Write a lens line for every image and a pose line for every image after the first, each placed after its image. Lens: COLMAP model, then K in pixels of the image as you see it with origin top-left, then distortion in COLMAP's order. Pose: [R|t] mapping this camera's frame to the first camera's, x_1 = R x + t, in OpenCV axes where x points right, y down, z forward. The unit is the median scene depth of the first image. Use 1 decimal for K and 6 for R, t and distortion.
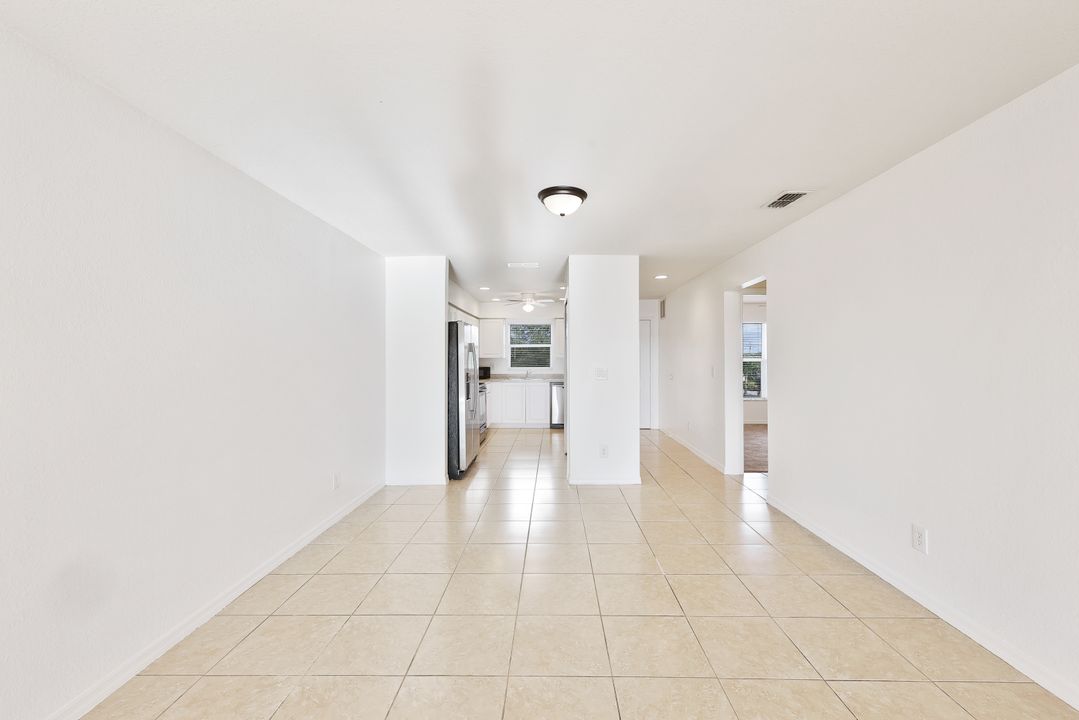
lens RADIAL K [[435.1, 0, 540.8], [0, 435.1, 360.7], [0, 0, 1]] dist [0.000393, 0.000136]
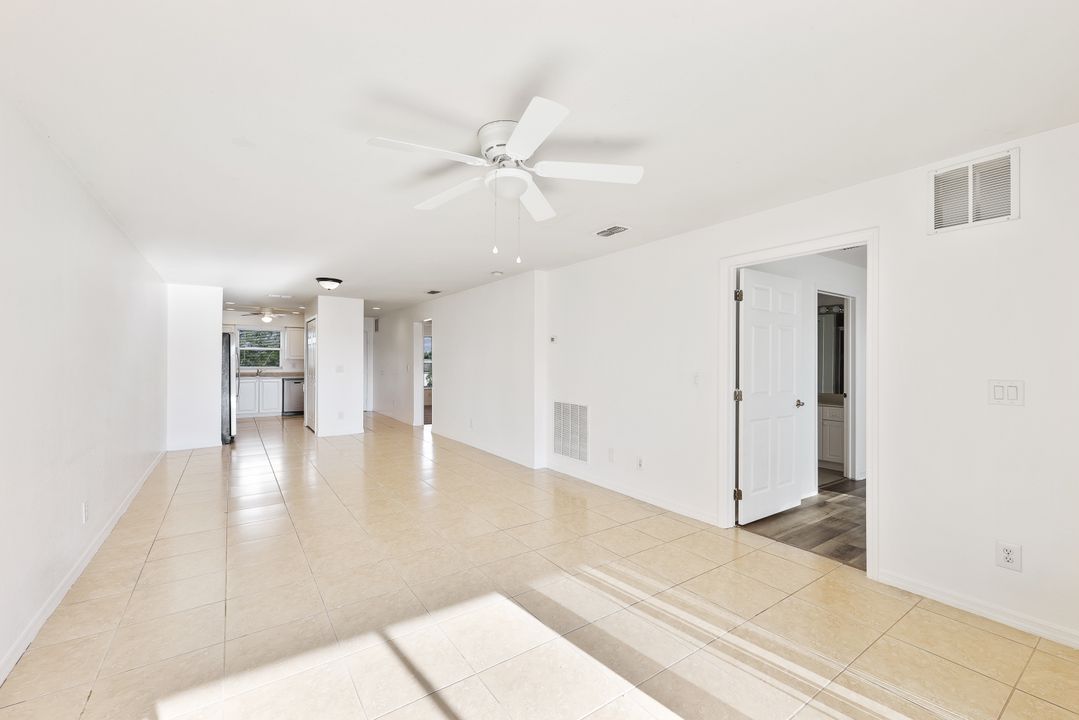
lens RADIAL K [[449.8, 0, 557.3], [0, 449.8, 359.5], [0, 0, 1]] dist [0.001763, 0.000123]
pose [[0.789378, 0.011194, 0.613805, -0.219653], [-0.005480, 0.999922, -0.011188, 0.007071], [-0.613883, 0.005468, 0.789378, -0.736556]]
